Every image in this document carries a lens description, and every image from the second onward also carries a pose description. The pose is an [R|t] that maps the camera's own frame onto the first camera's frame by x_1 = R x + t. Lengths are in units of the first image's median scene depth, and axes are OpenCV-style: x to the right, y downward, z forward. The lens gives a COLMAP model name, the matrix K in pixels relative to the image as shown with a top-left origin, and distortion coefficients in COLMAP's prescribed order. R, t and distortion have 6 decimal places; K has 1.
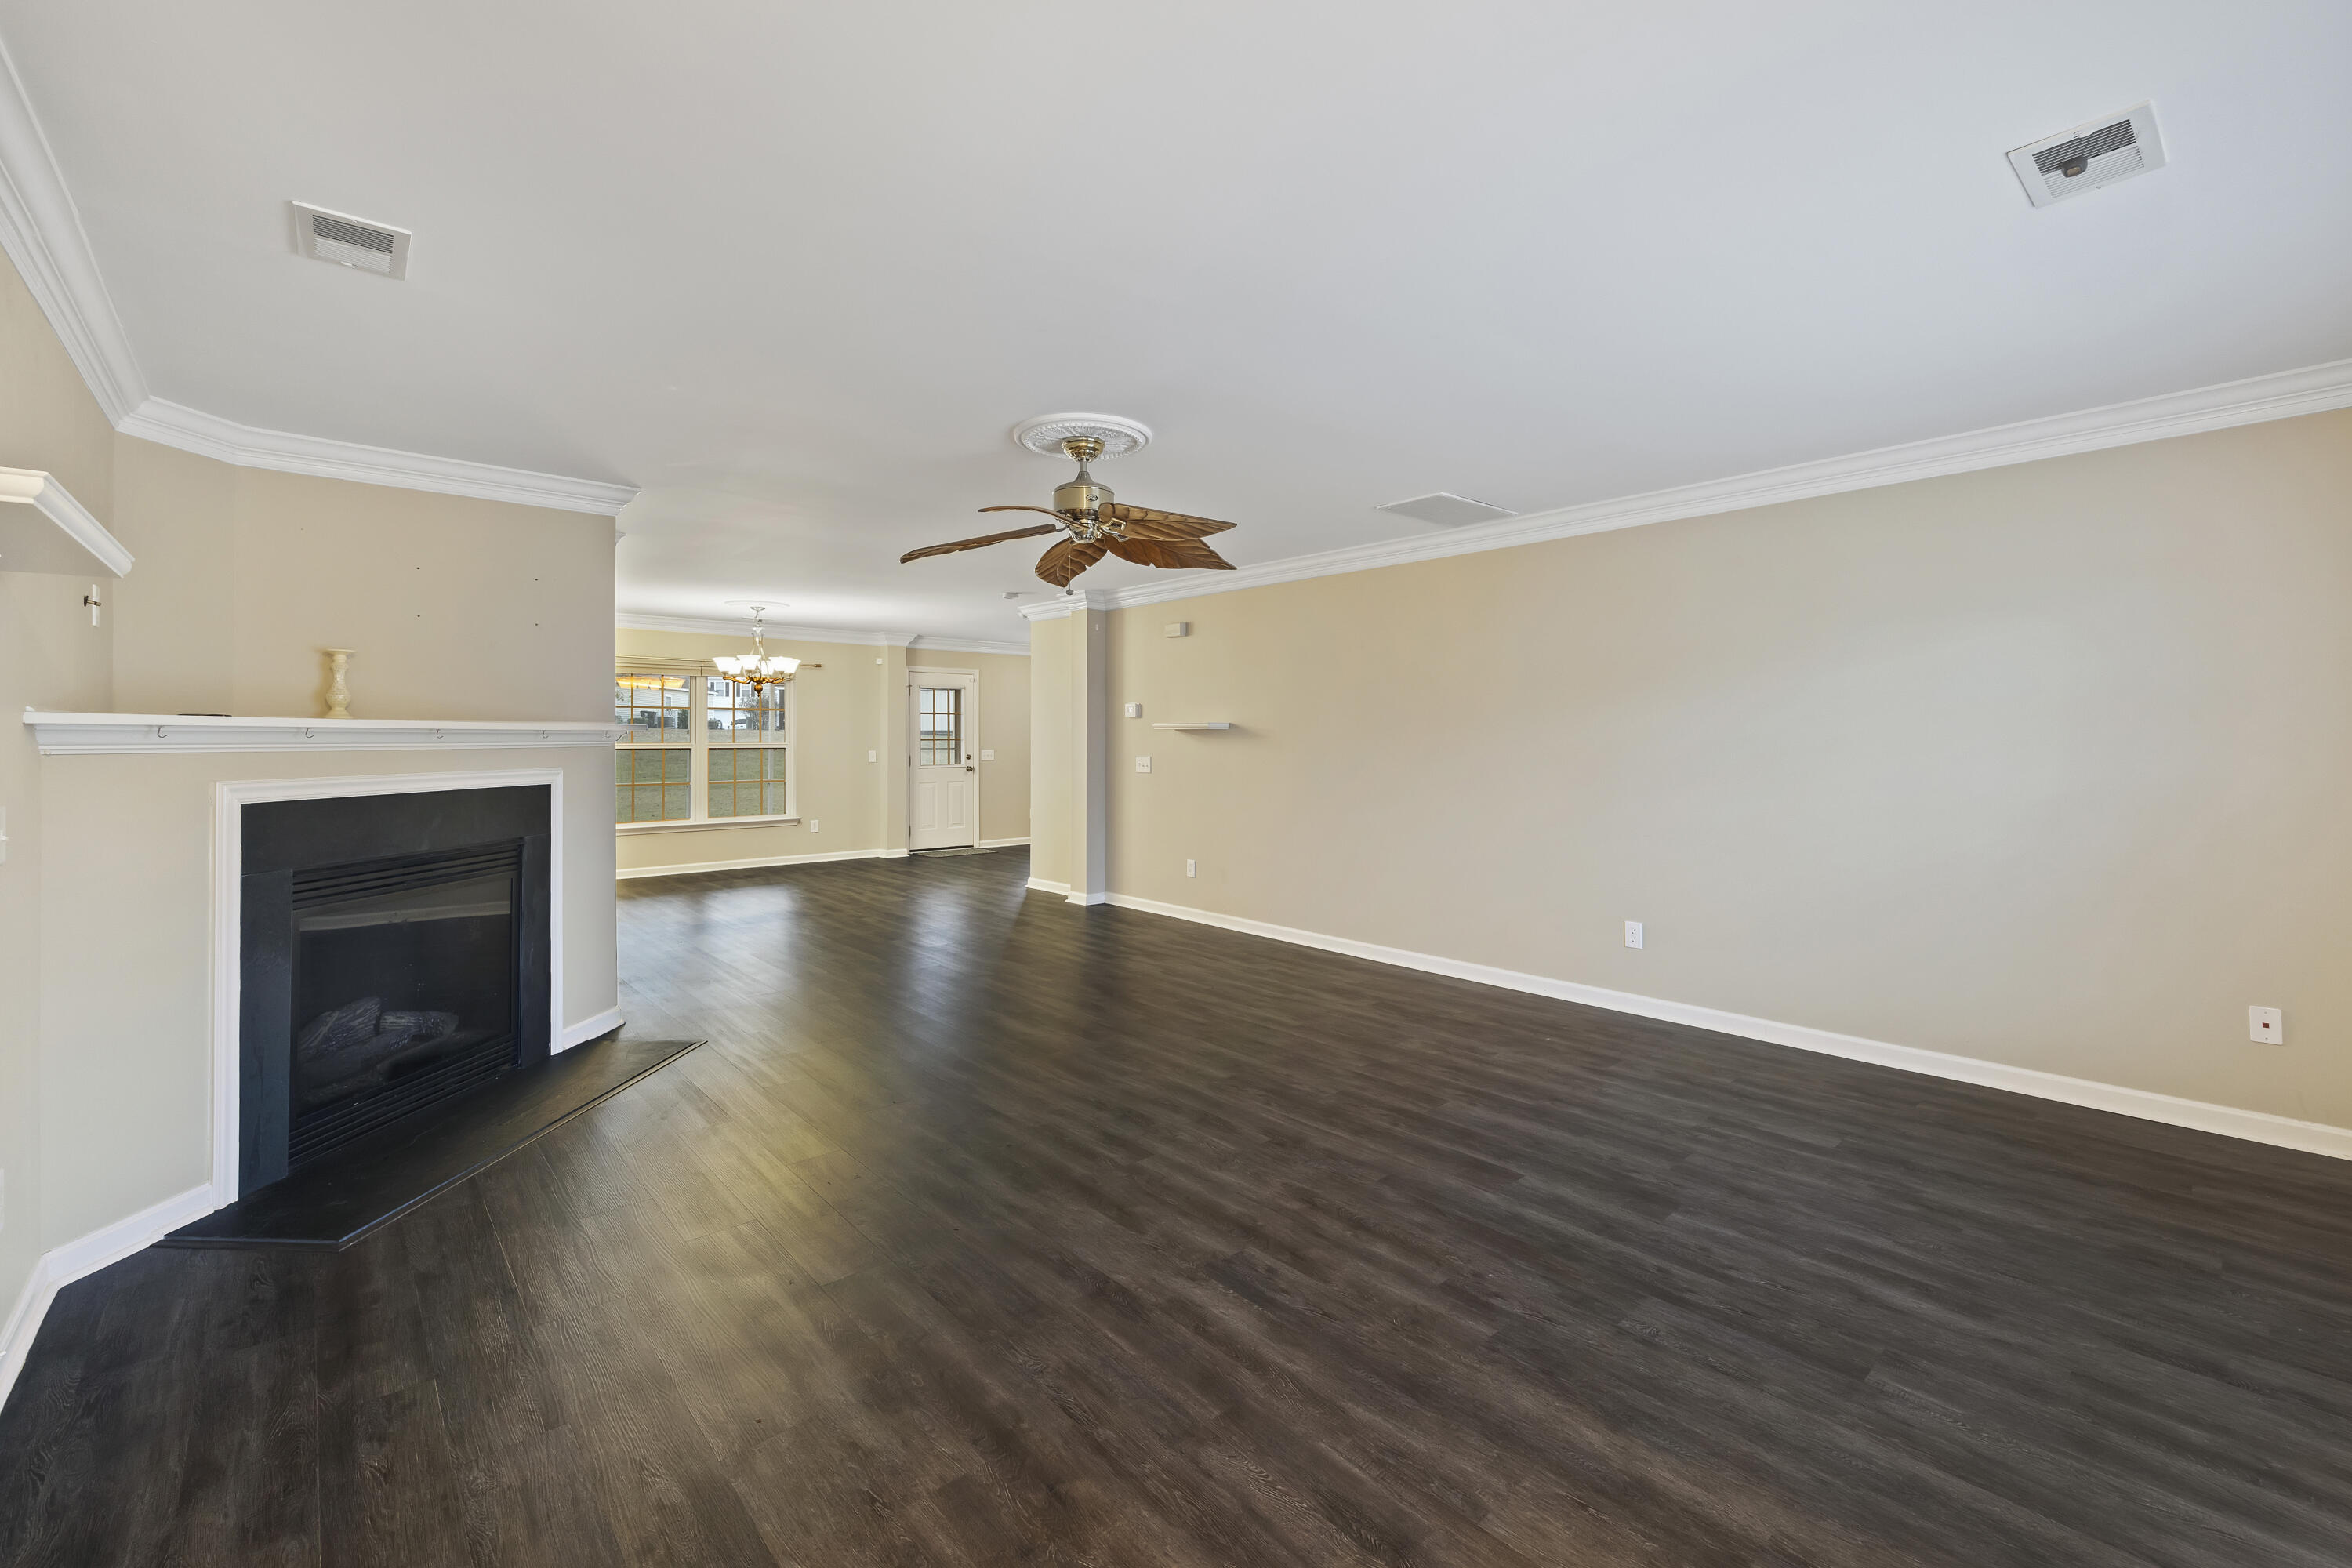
lens RADIAL K [[1010.2, 0, 1172.6], [0, 1010.2, 726.7], [0, 0, 1]] dist [0.012005, -0.000505]
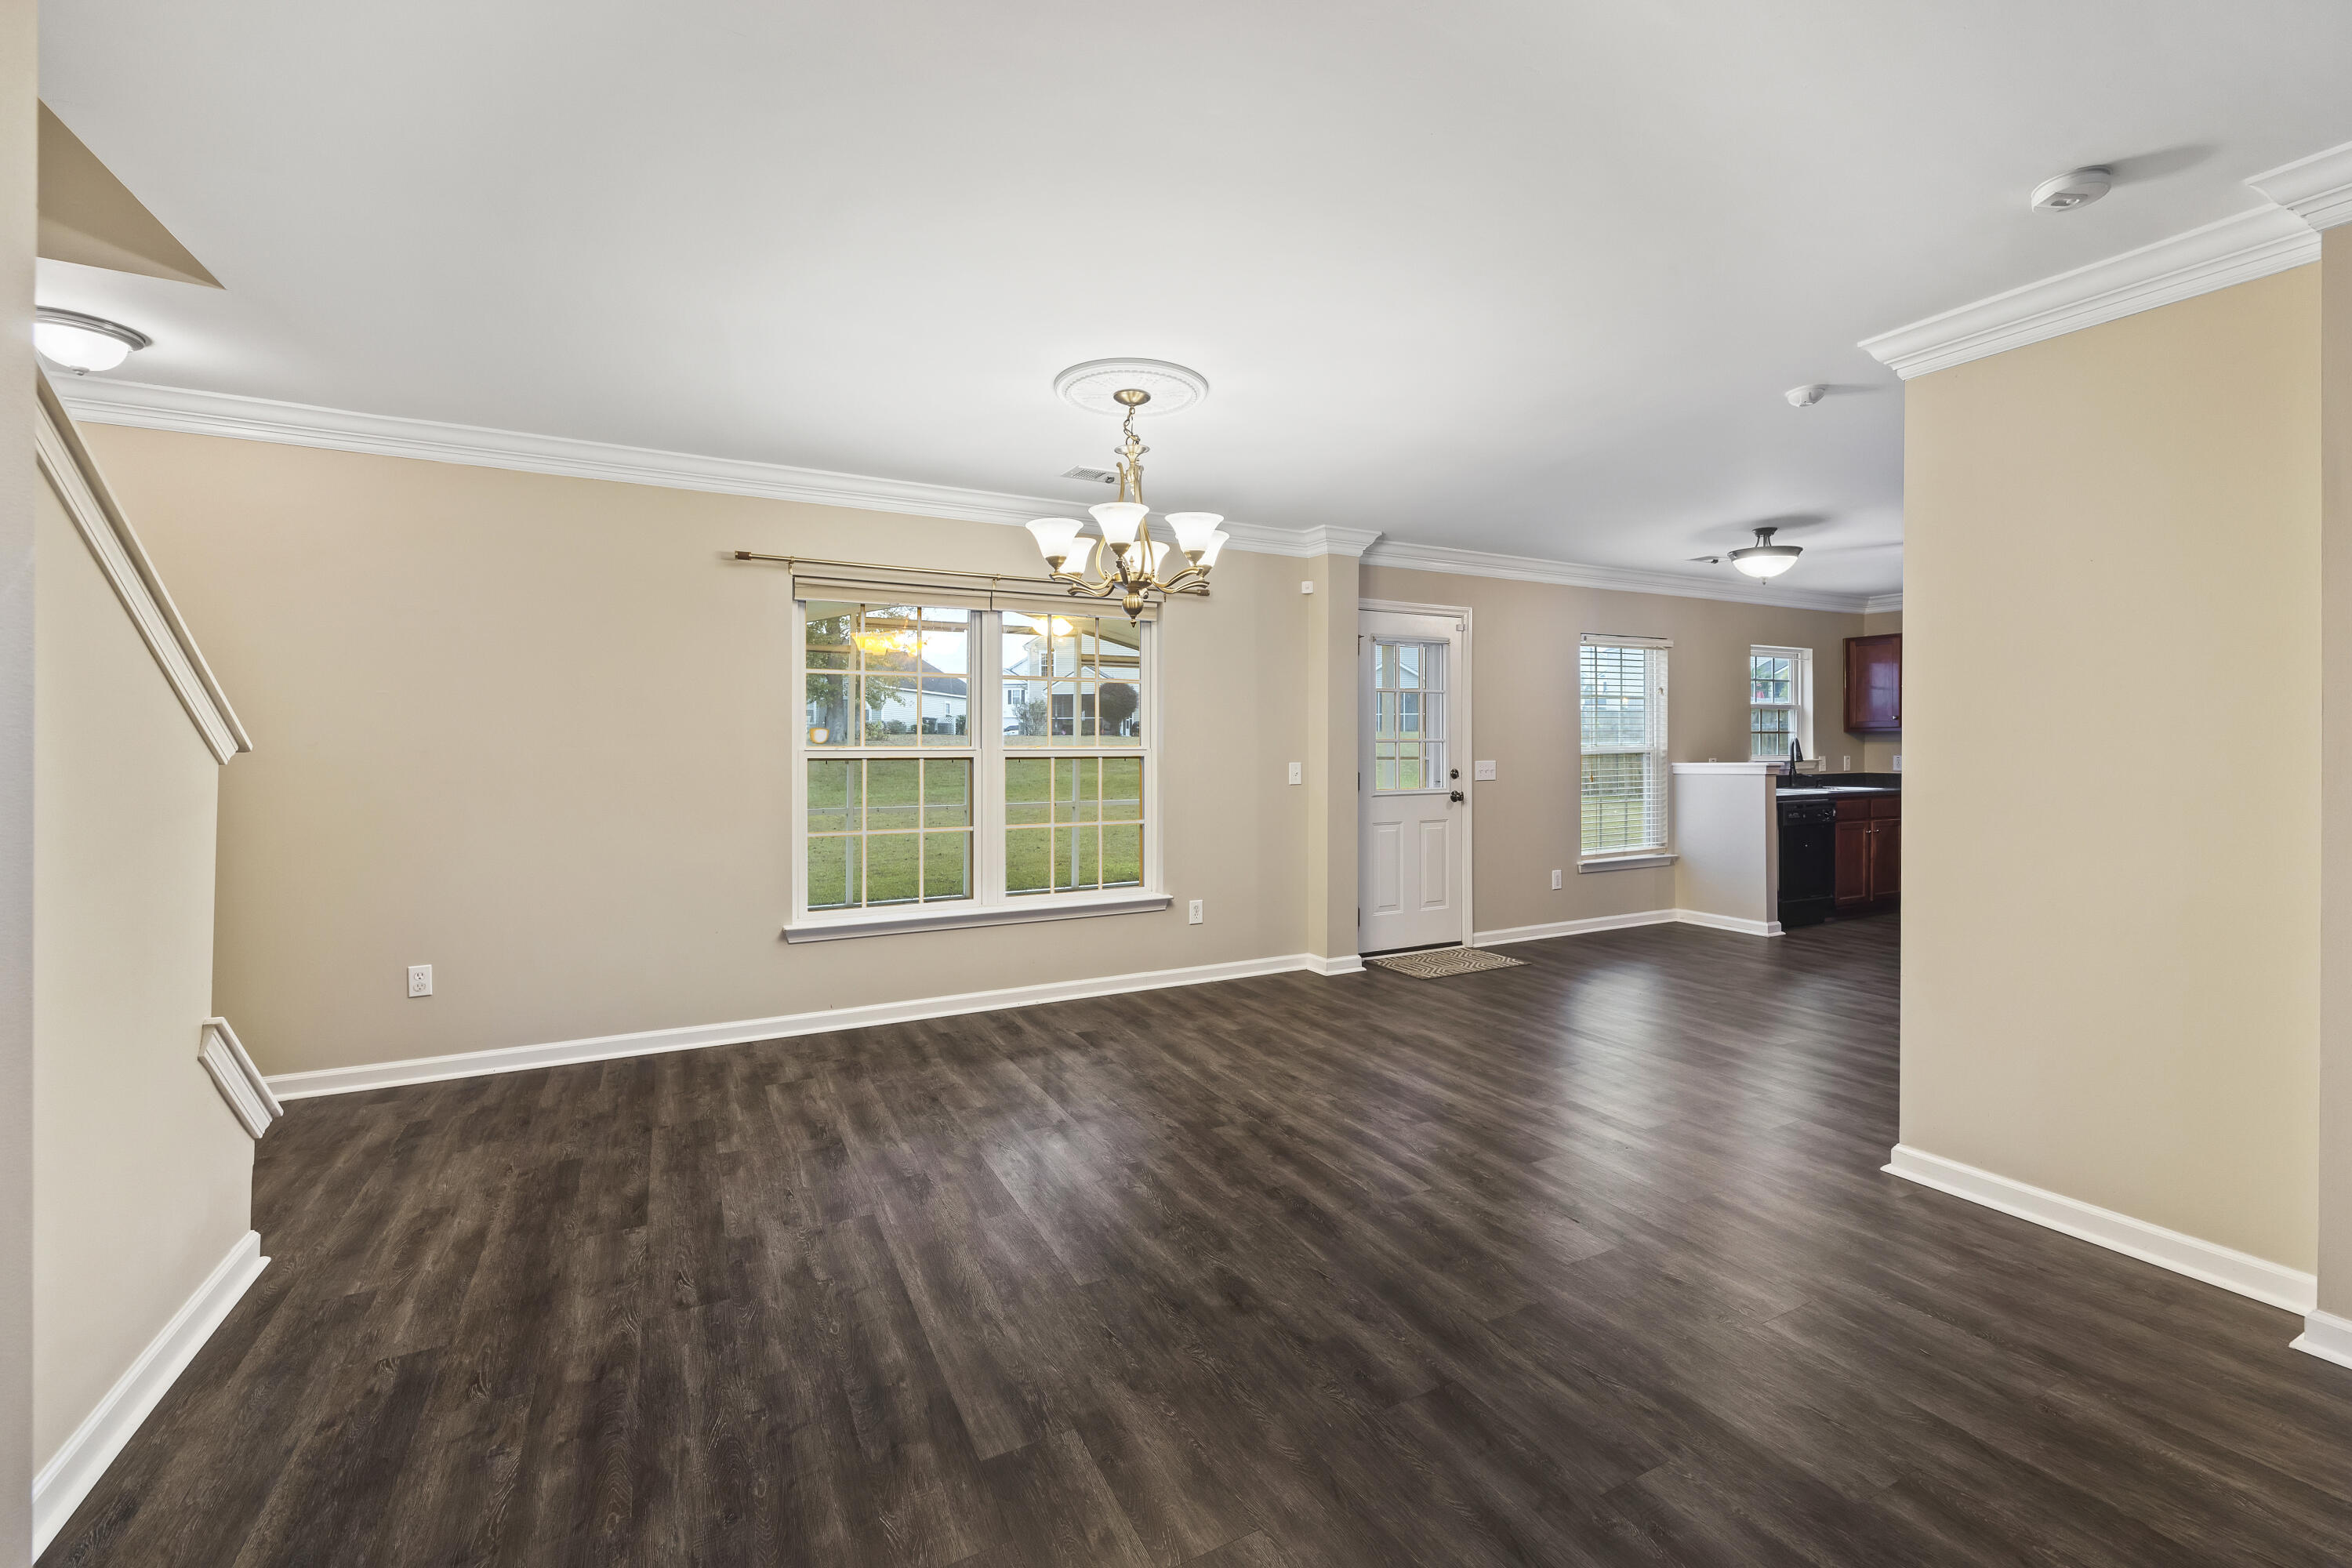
lens RADIAL K [[990.0, 0, 1208.0], [0, 990.0, 746.7], [0, 0, 1]] dist [0.000878, -0.000376]
pose [[0.978832, 0.001181, -0.204661, -0.724459], [0.001447, 0.999918, 0.012690, 0.029400], [0.204659, -0.012718, 0.978751, 1.523207]]
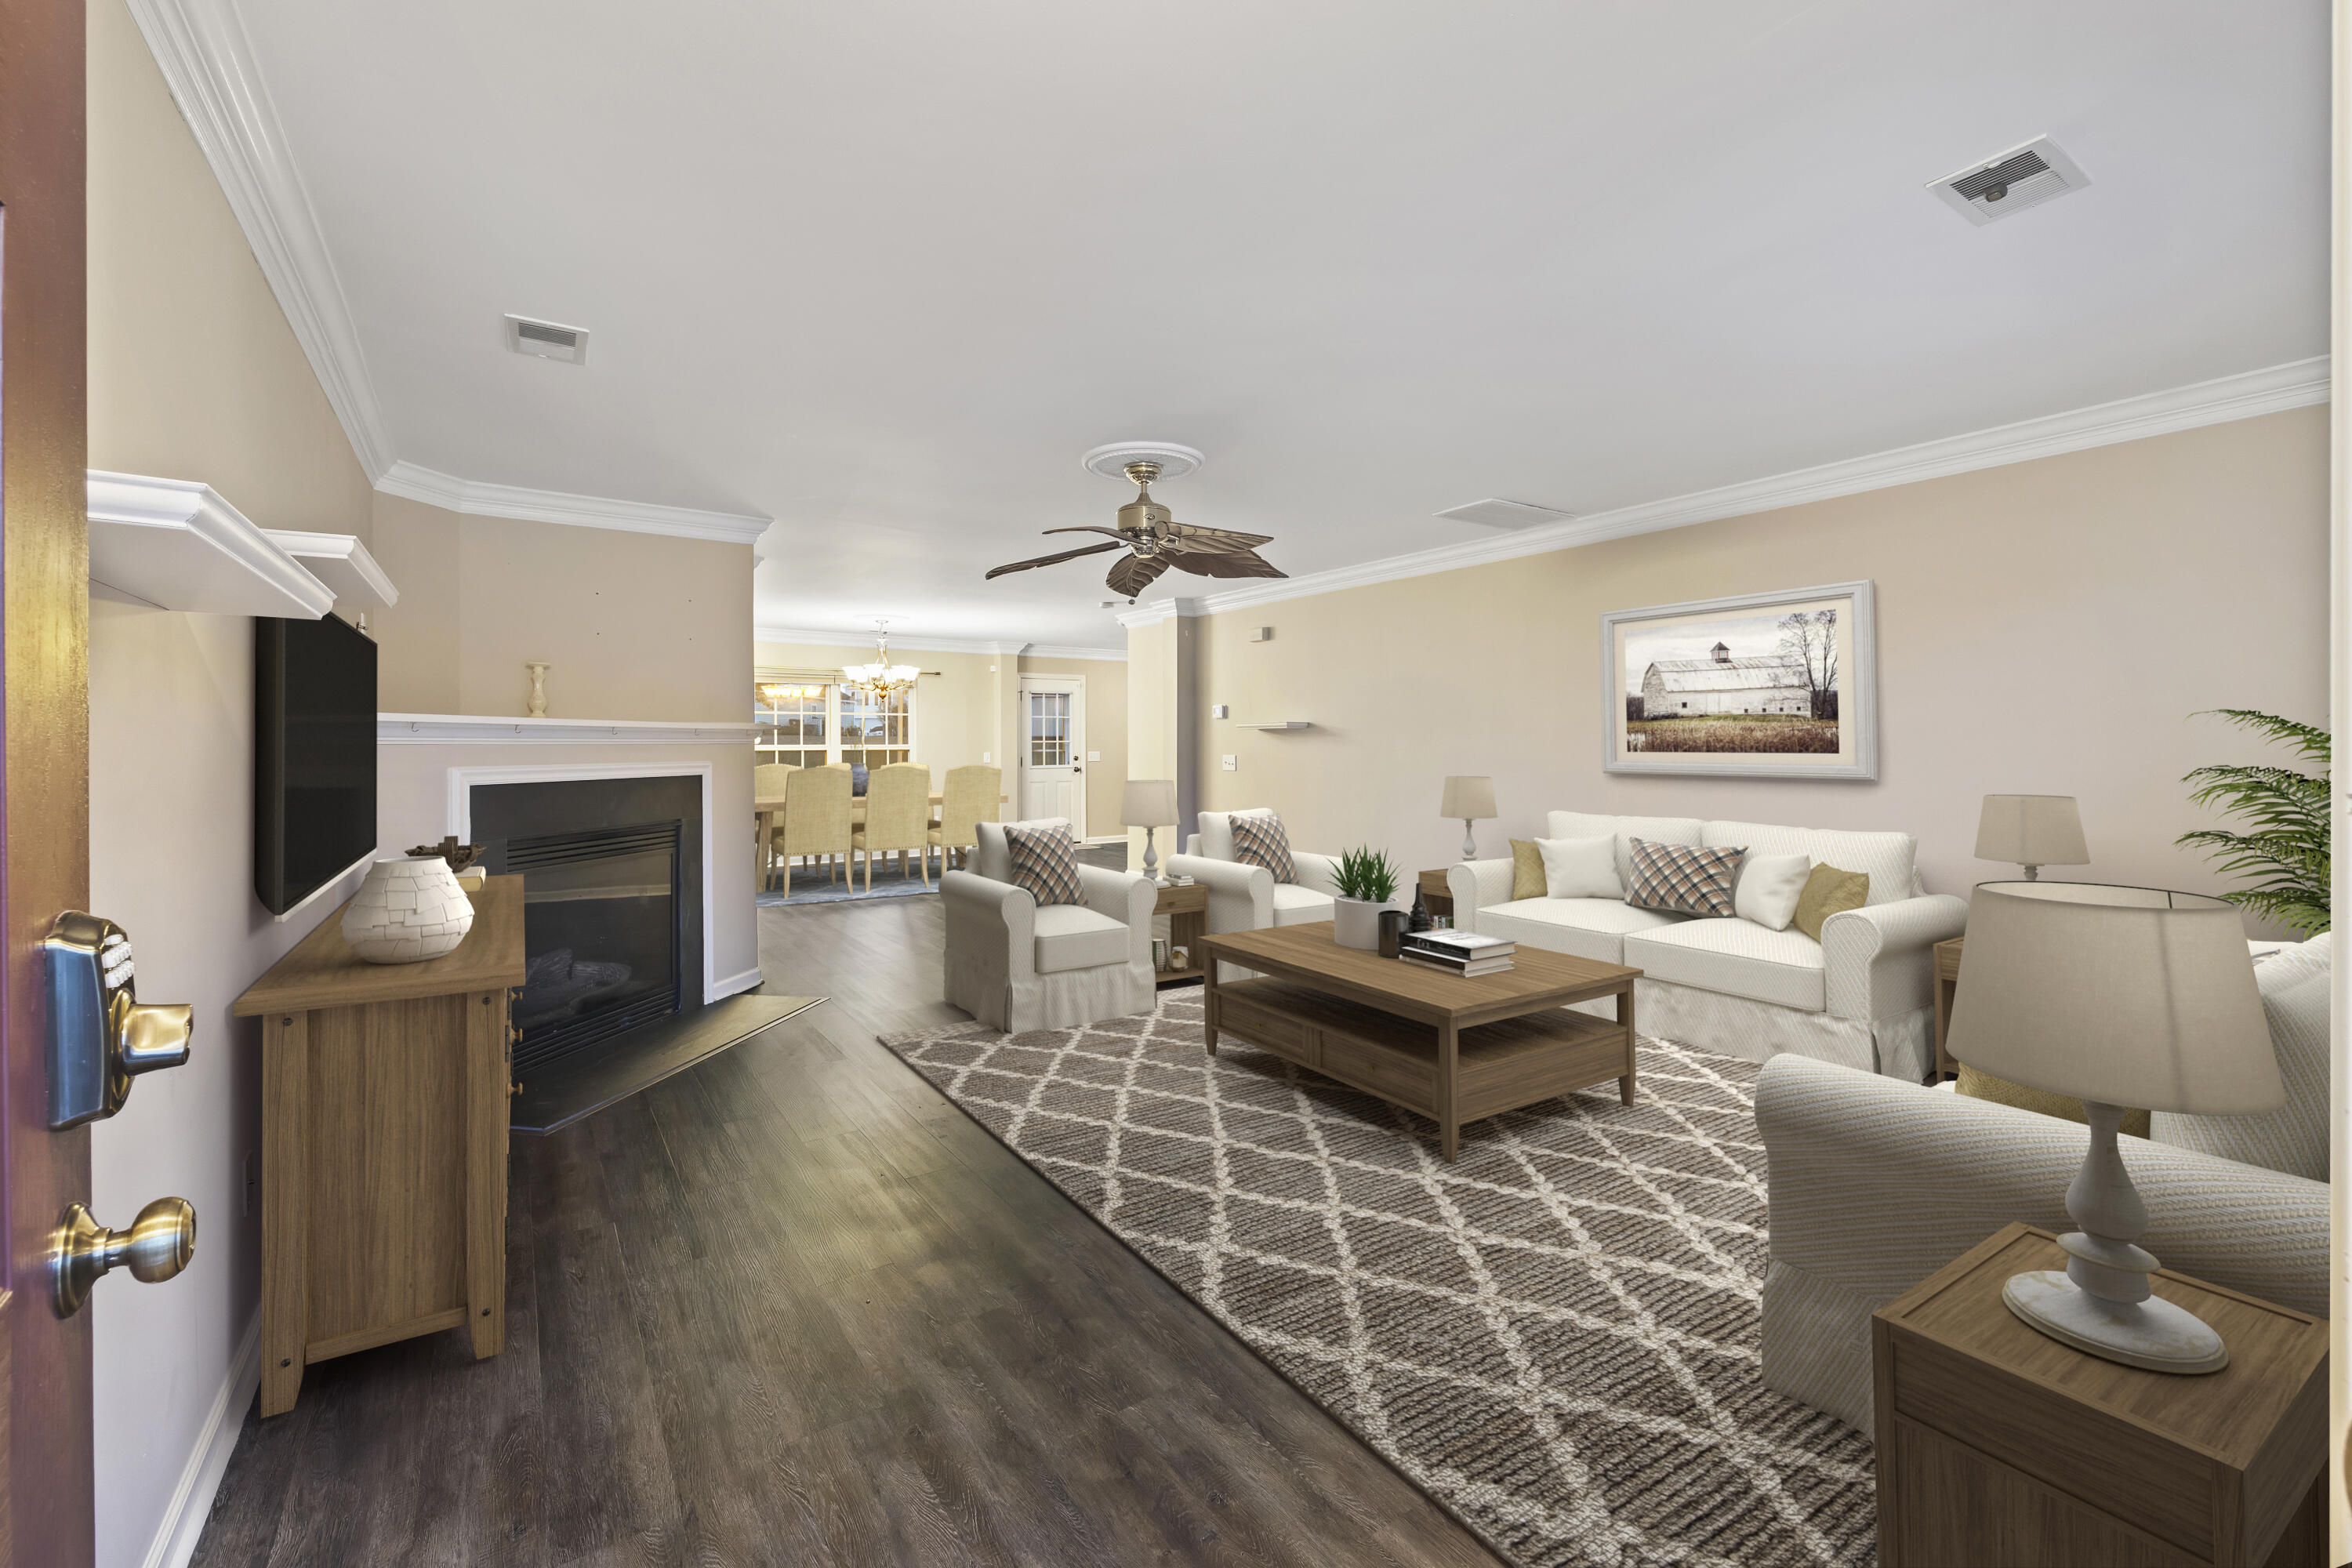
lens RADIAL K [[1007.5, 0, 1163.9], [0, 1007.5, 744.6], [0, 0, 1]] dist [0.012423, -0.000003]
pose [[0.991503, -0.001682, -0.130074, 0.087164], [0.003197, 0.999930, 0.011435, 0.013159], [0.130046, -0.011753, 0.991438, -0.112860]]
